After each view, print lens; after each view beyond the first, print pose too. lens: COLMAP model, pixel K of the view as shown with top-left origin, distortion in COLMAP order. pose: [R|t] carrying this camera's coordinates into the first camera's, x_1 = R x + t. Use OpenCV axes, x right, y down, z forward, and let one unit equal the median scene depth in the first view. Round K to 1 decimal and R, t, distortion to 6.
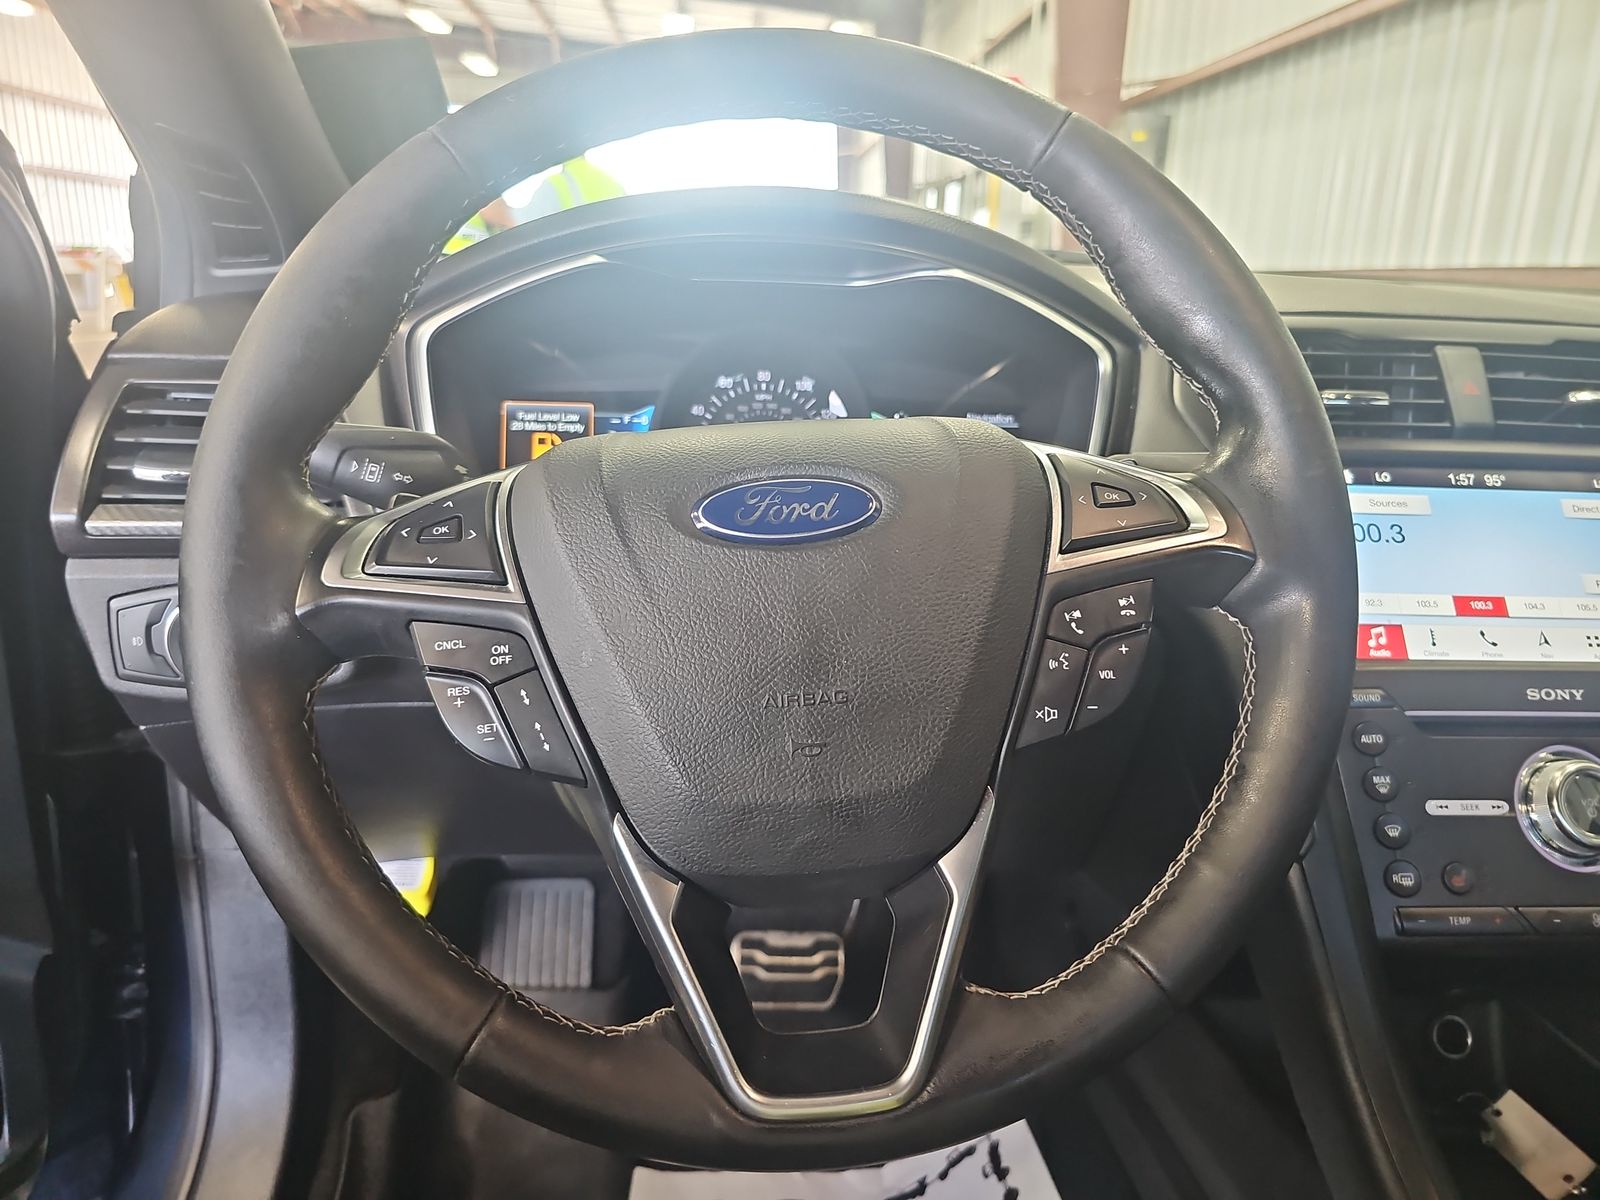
lens RADIAL K [[1106.6, 0, 822.5], [0, 1106.6, 581.6], [0, 0, 1]] dist [0.055591, -0.058457]
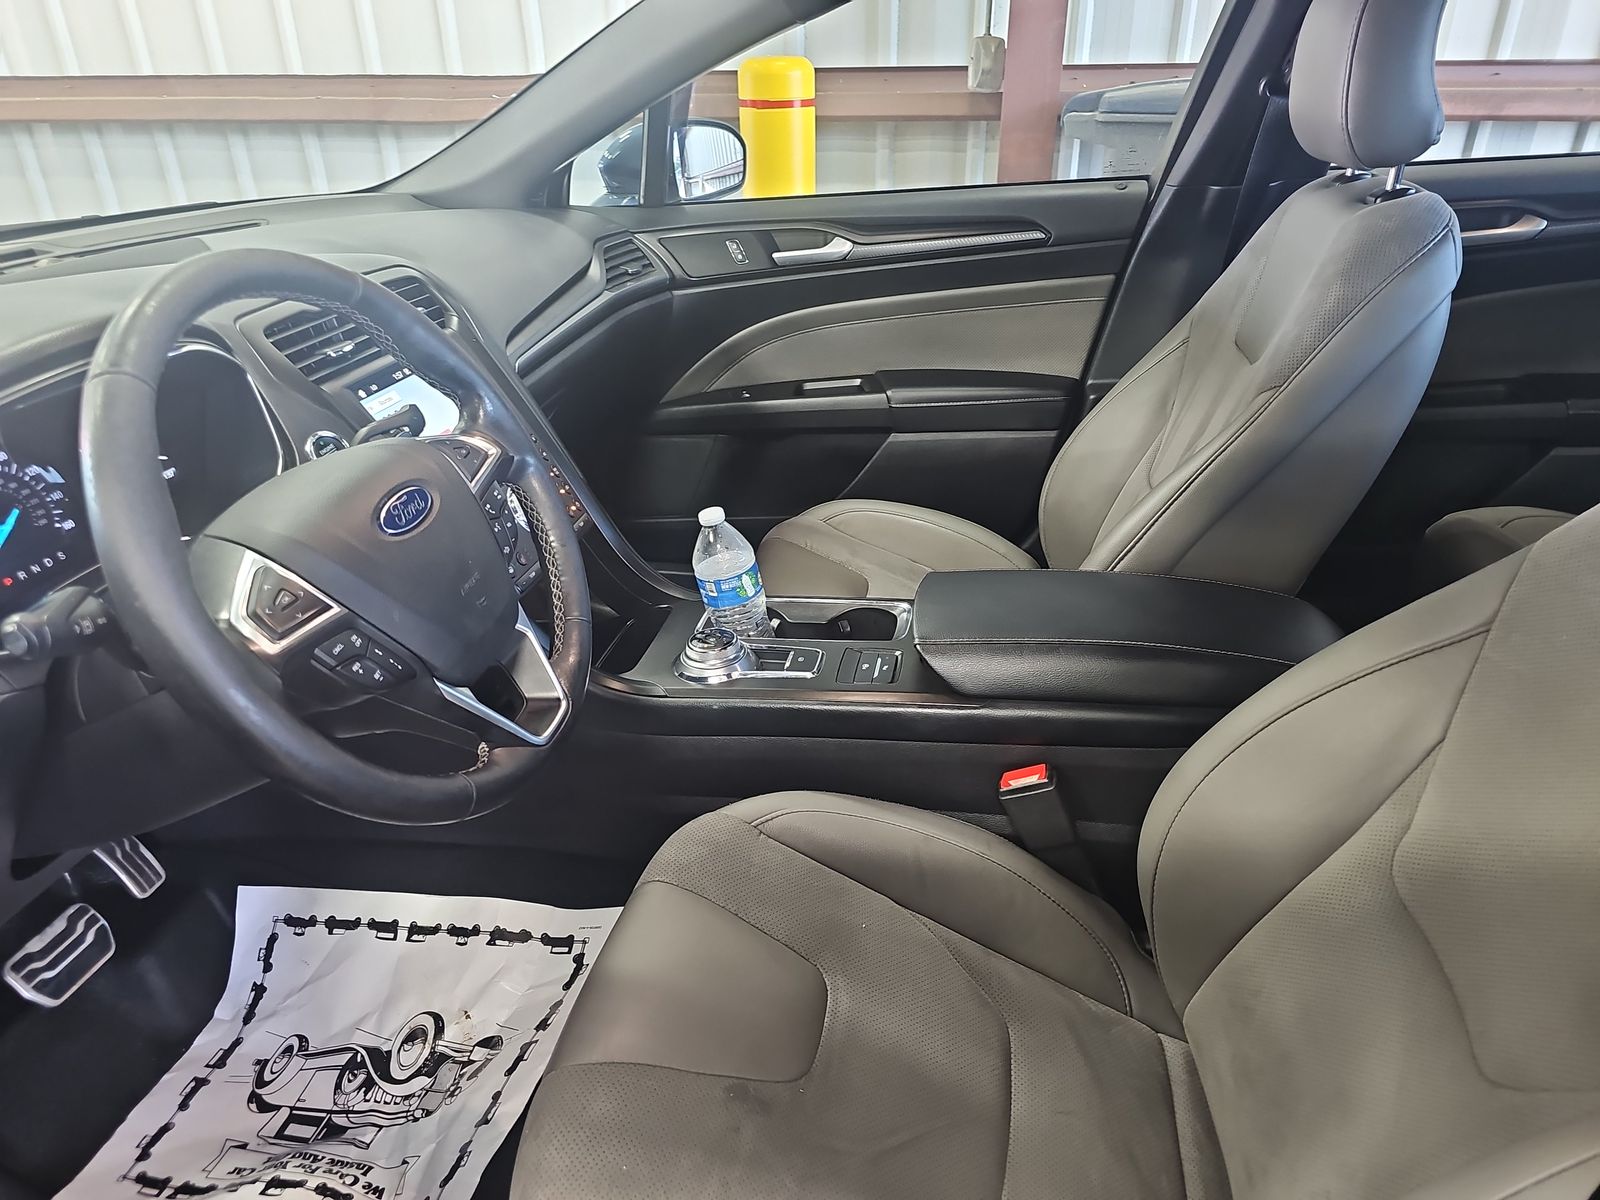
lens RADIAL K [[1084.9, 0, 802.1], [0, 1084.9, 575.2], [0, 0, 1]] dist [0.047711, -0.053664]
pose [[0.281302, -0.450488, 0.847307, -0.878676], [0.287726, 0.881933, 0.373374, -0.276766], [-0.915469, 0.138761, 0.377706, -0.215597]]
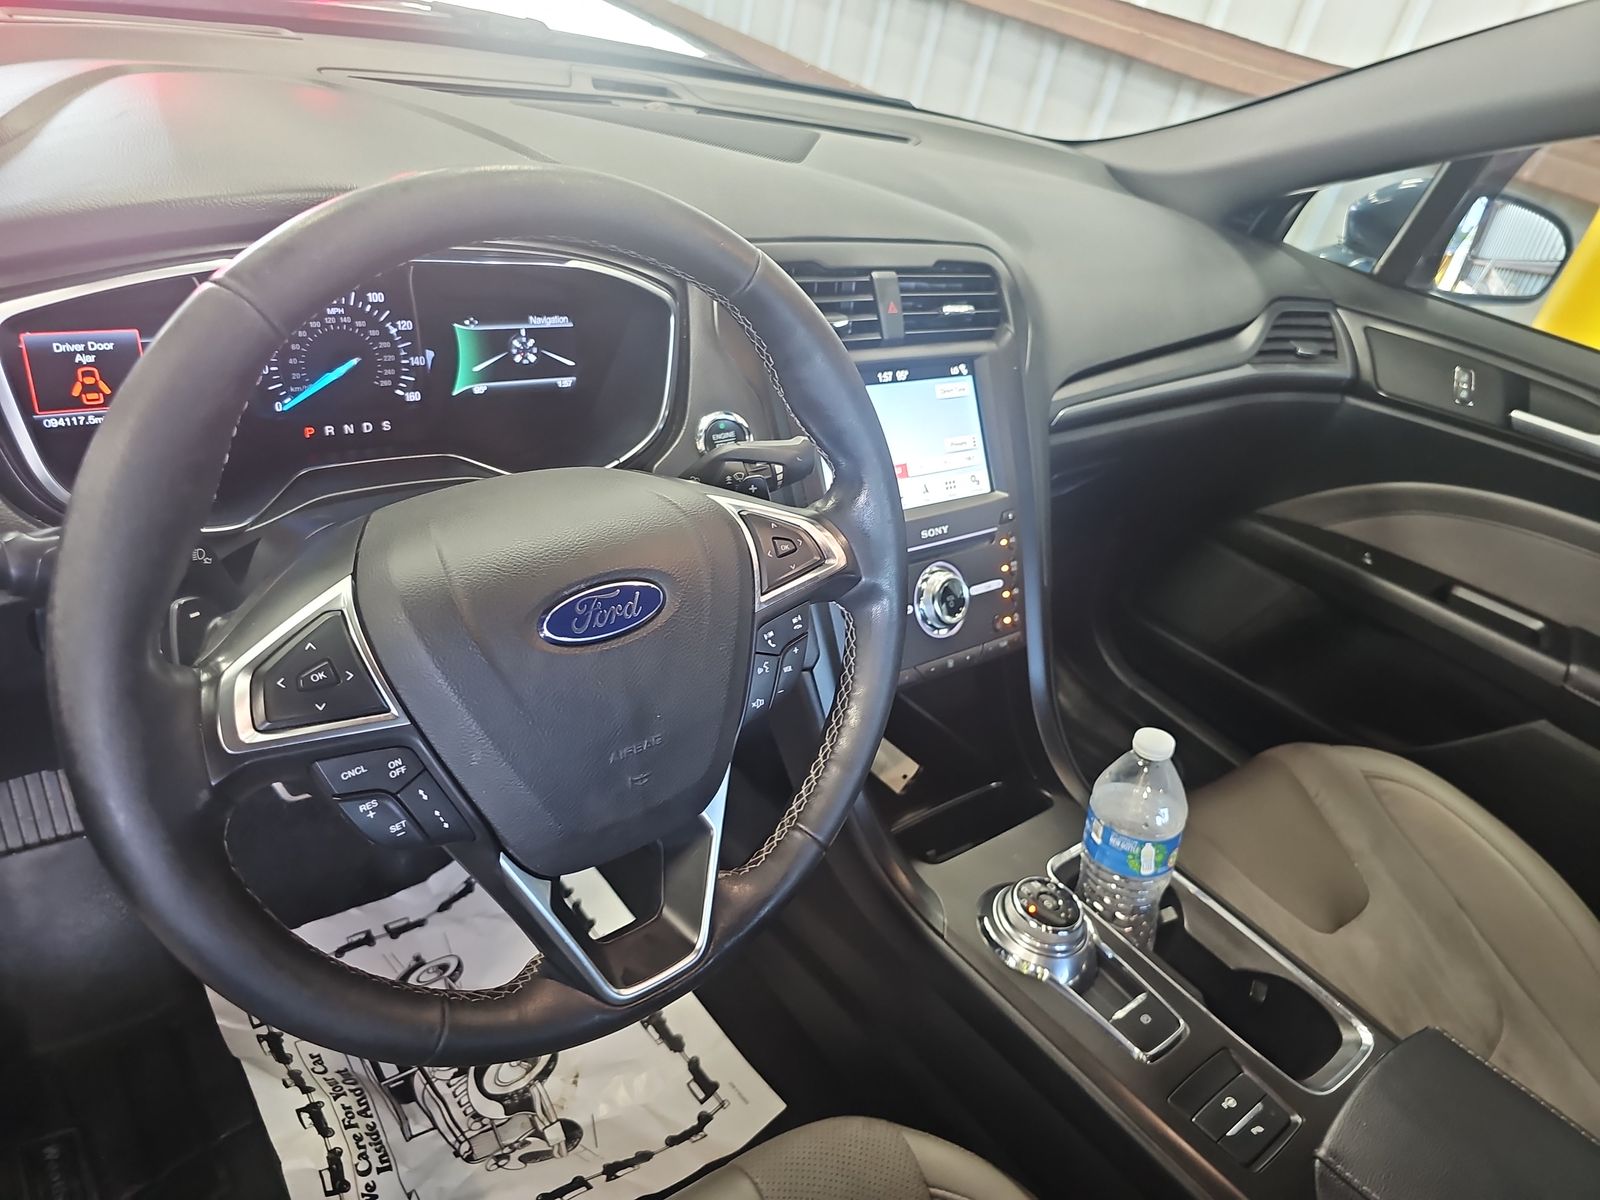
lens RADIAL K [[1084.9, 0, 802.1], [0, 1084.9, 575.2], [0, 0, 1]] dist [0.047711, -0.053664]
pose [[0.824055, -0.160850, 0.543195, -0.302773], [-0.040075, 0.939891, 0.339114, -0.316980], [-0.565091, -0.301217, 0.768076, -0.072812]]
